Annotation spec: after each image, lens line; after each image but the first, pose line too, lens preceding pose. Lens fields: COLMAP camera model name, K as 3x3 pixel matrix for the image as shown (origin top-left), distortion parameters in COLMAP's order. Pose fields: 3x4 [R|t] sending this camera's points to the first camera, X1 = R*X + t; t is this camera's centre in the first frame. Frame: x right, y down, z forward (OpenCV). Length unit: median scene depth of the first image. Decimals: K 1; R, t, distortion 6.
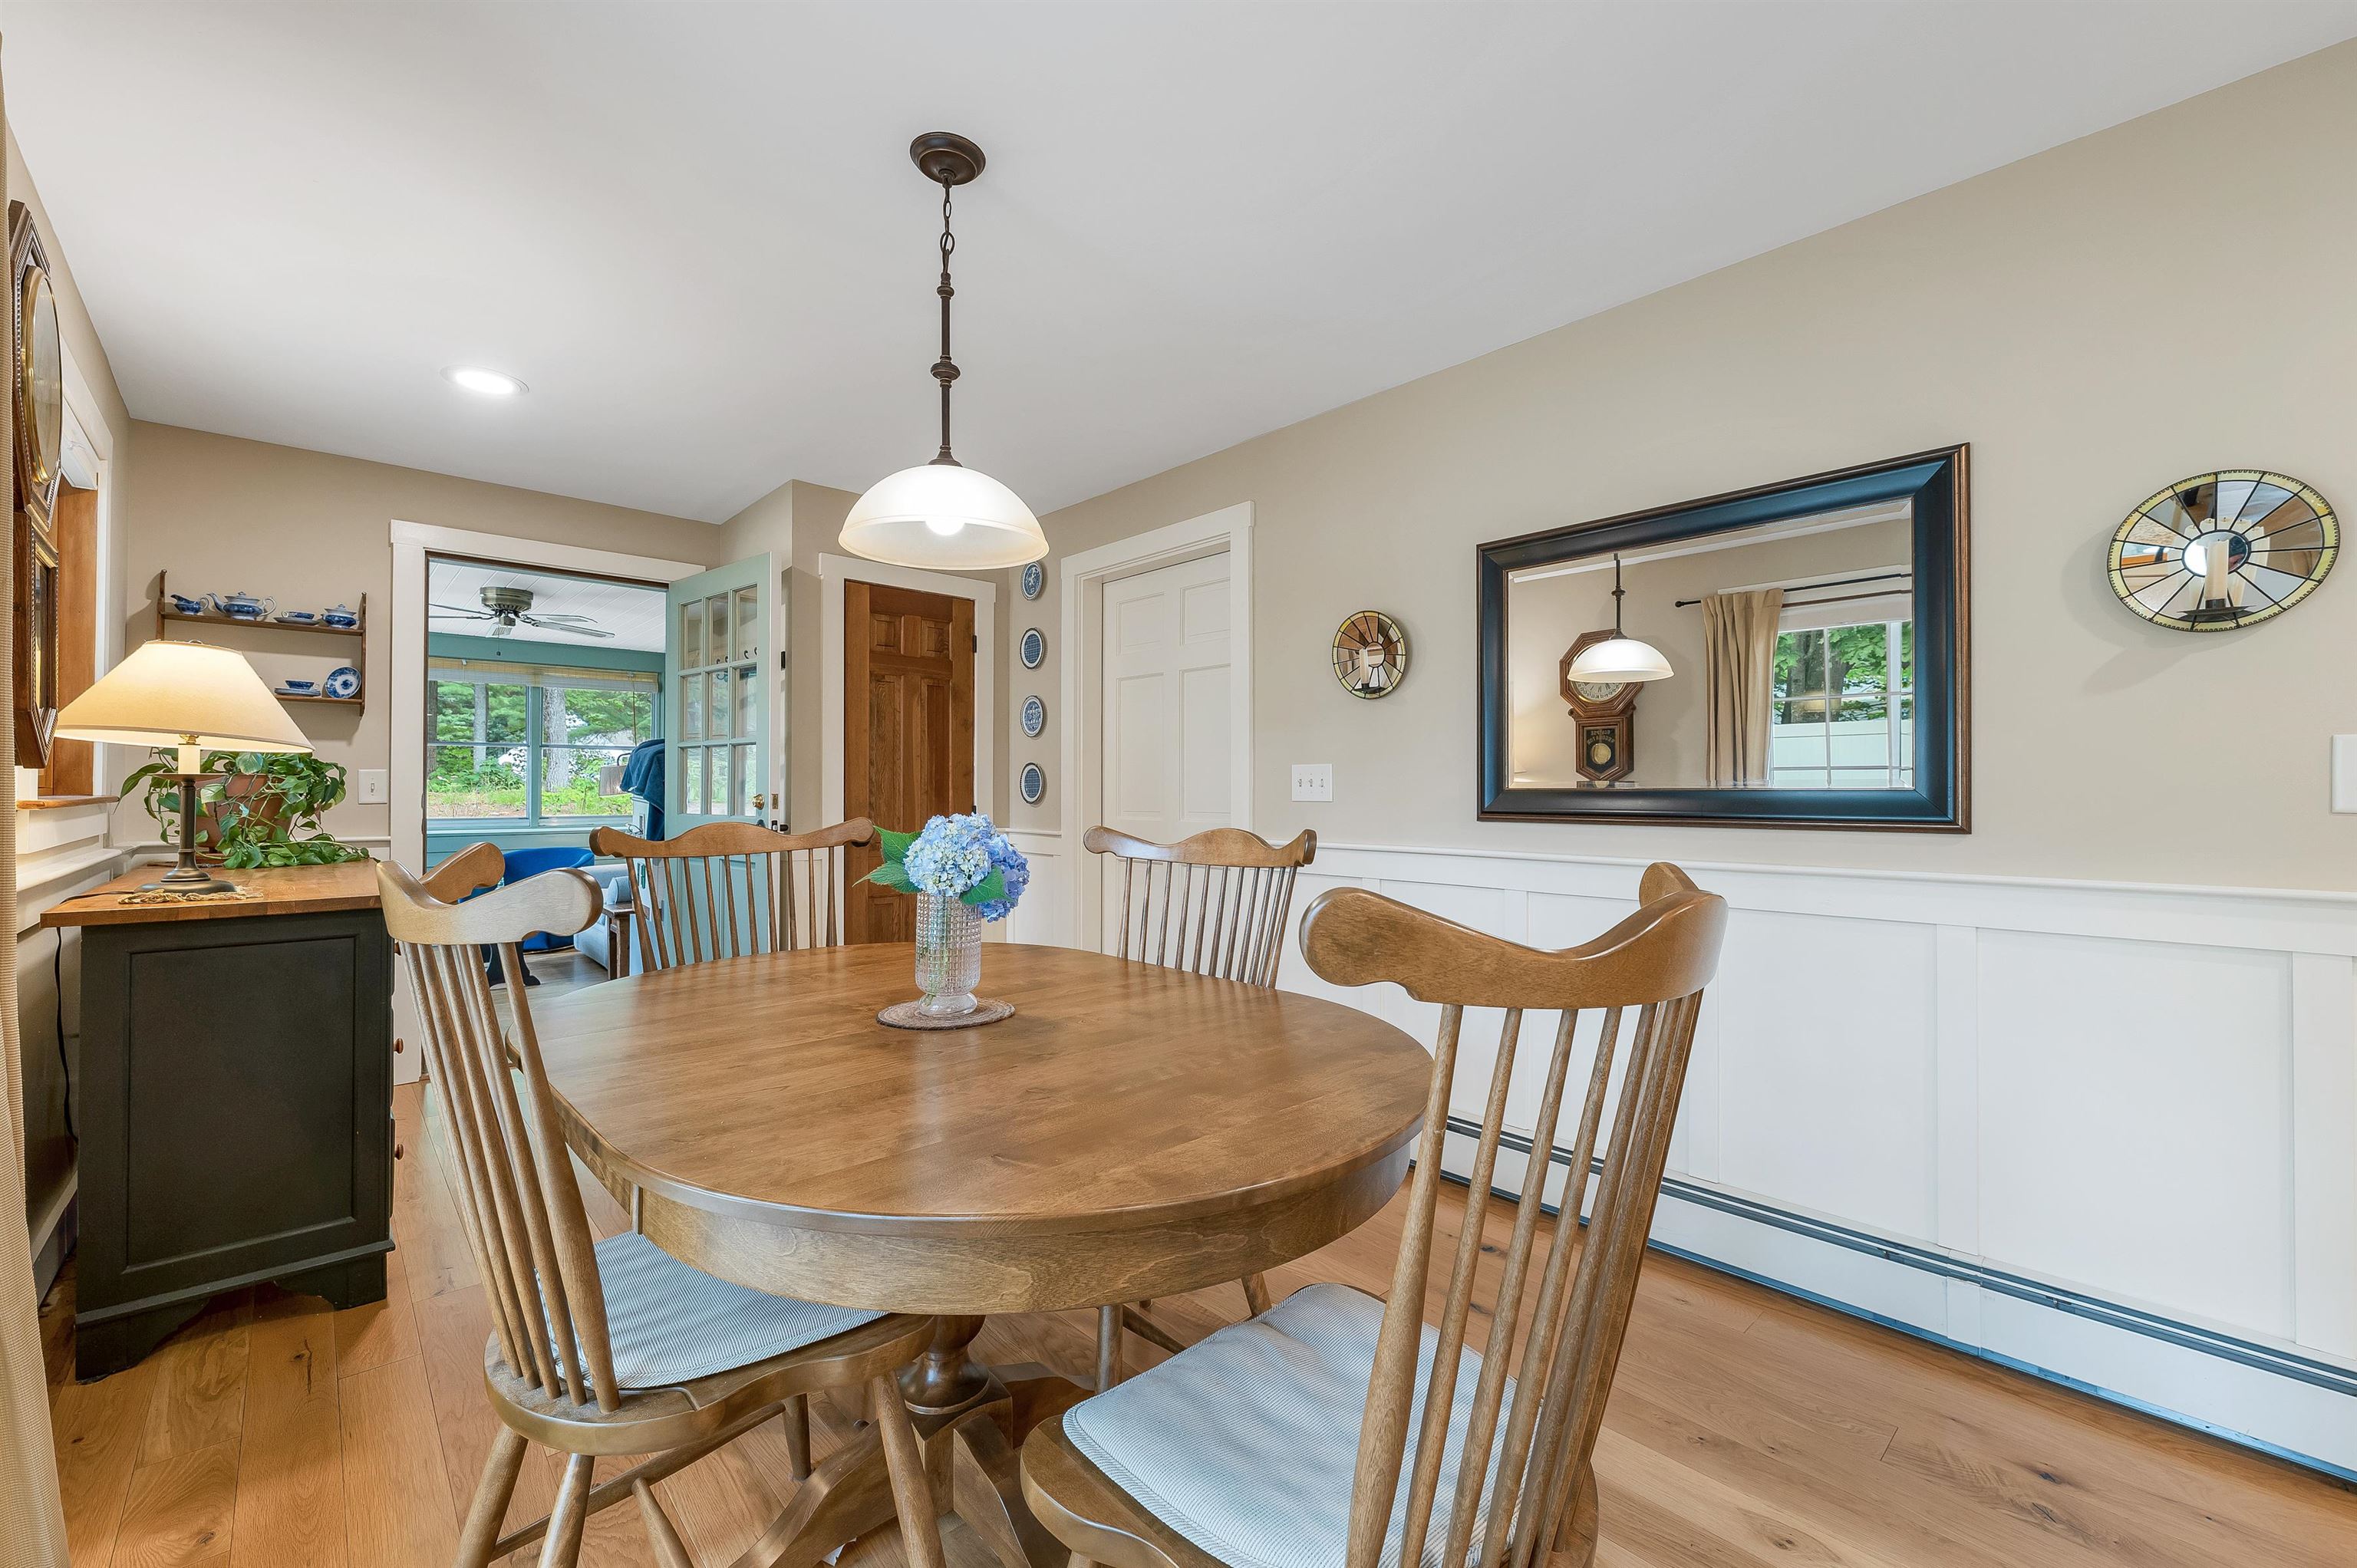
lens RADIAL K [[968.8, 0, 1181.2], [0, 968.8, 789.3], [0, 0, 1]] dist [-0.008450, -0.000099]
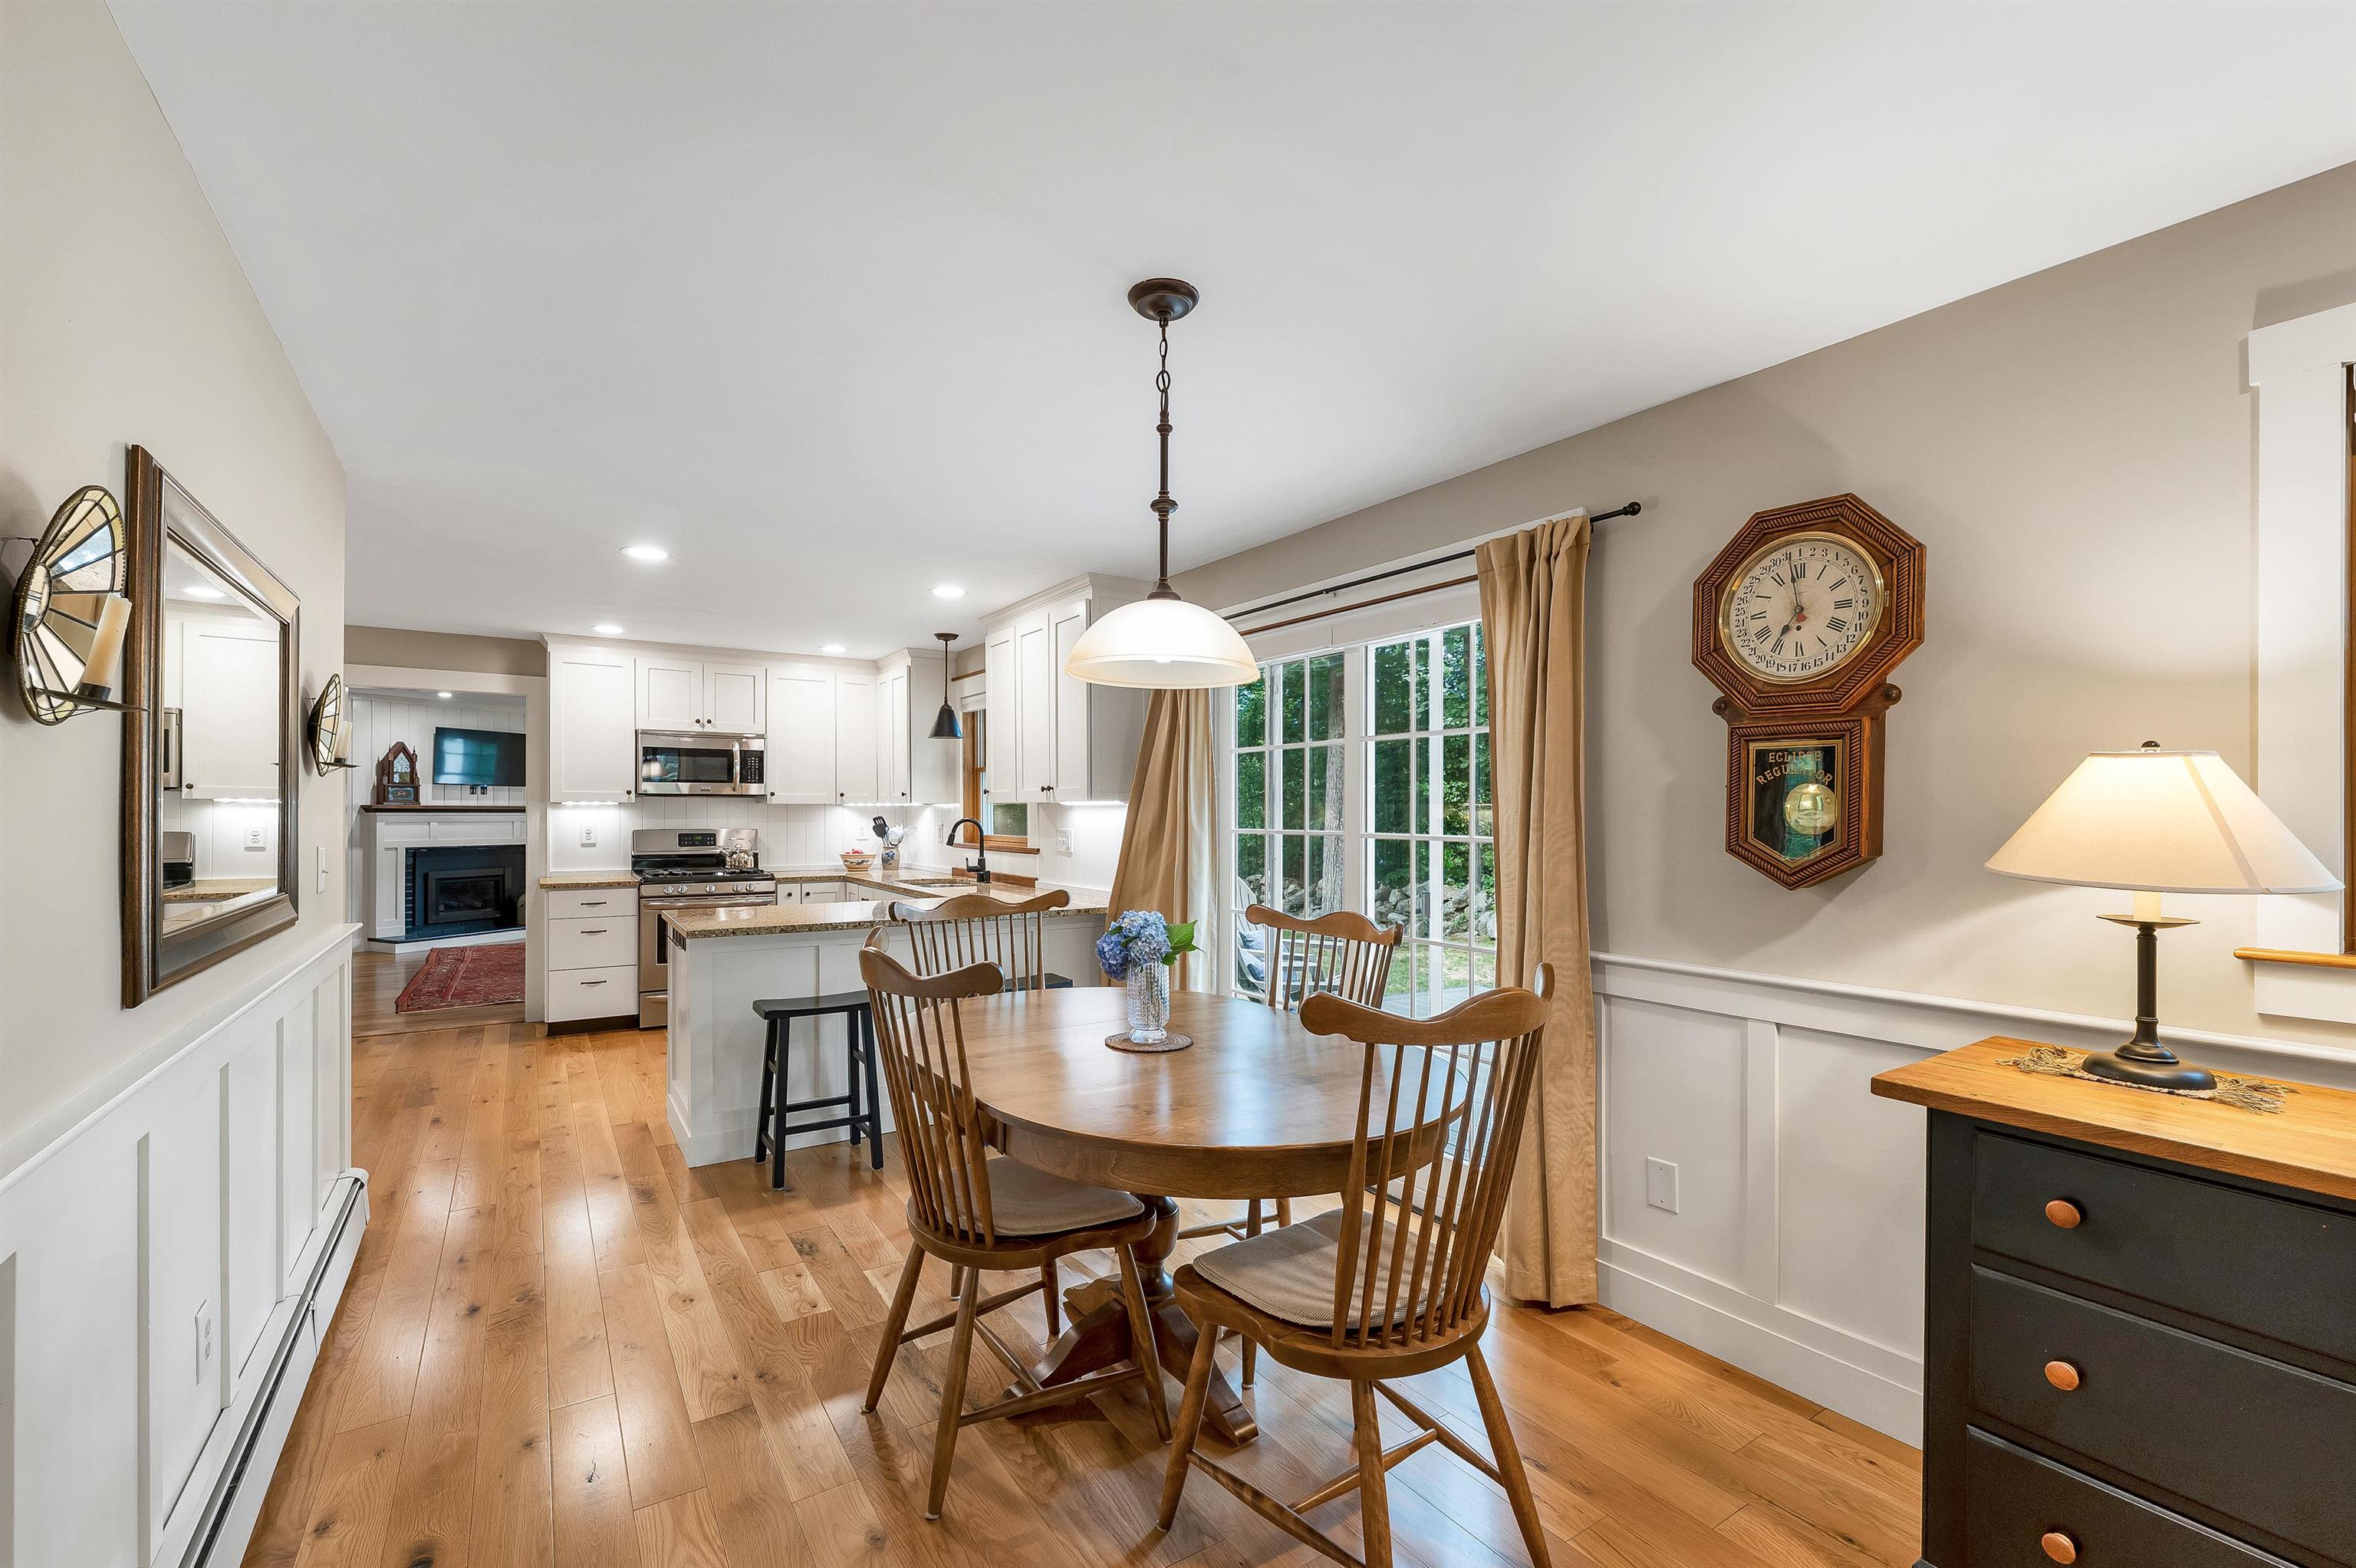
lens RADIAL K [[997.3, 0, 1177.9], [0, 997.3, 807.2], [0, 0, 1]] dist [-0.002505, -0.000123]
pose [[-0.987582, -0.005553, 0.157007, -0.200179], [-0.007003, 0.999938, -0.008688, -0.047618], [-0.156949, -0.009679, -0.987559, 0.962047]]
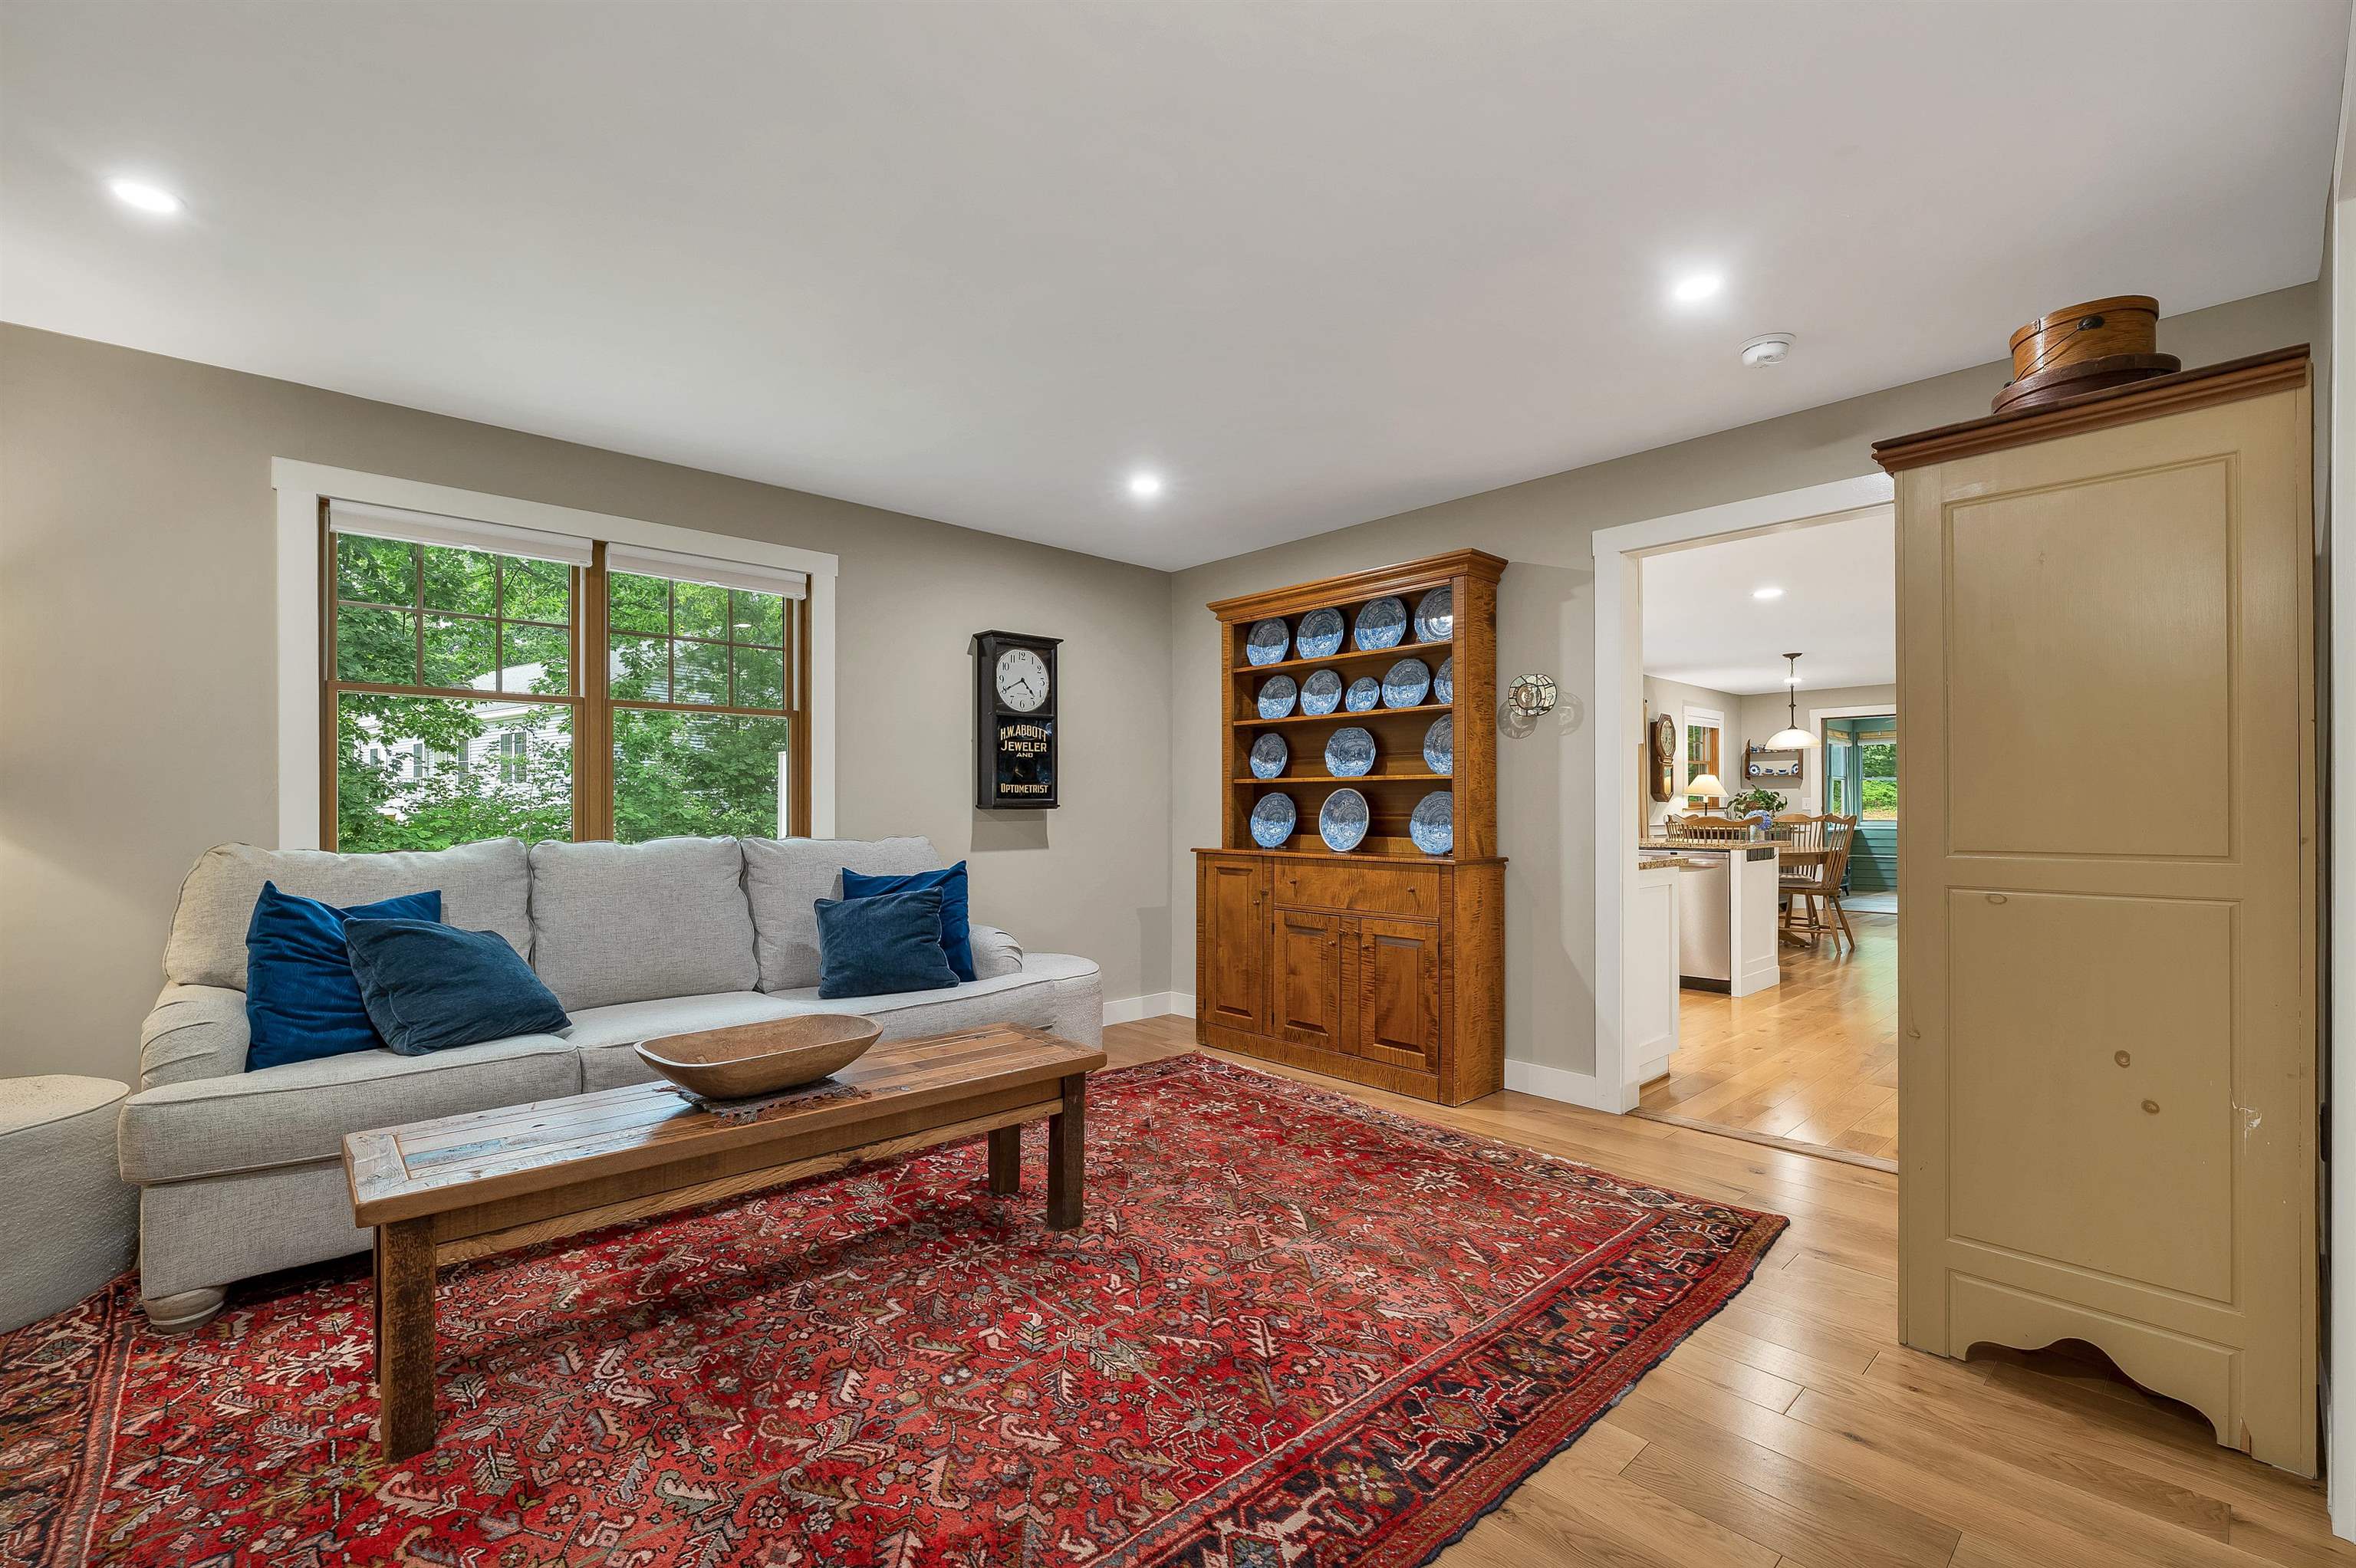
lens RADIAL K [[997.6, 0, 1175.5], [0, 997.6, 792.5], [0, 0, 1]] dist [-0.002388, -0.000145]
pose [[0.003323, -0.017824, -0.999836, 1.920355], [0.007086, 0.999816, -0.017800, 0.001216], [0.999969, -0.007026, 0.003449, -0.802255]]
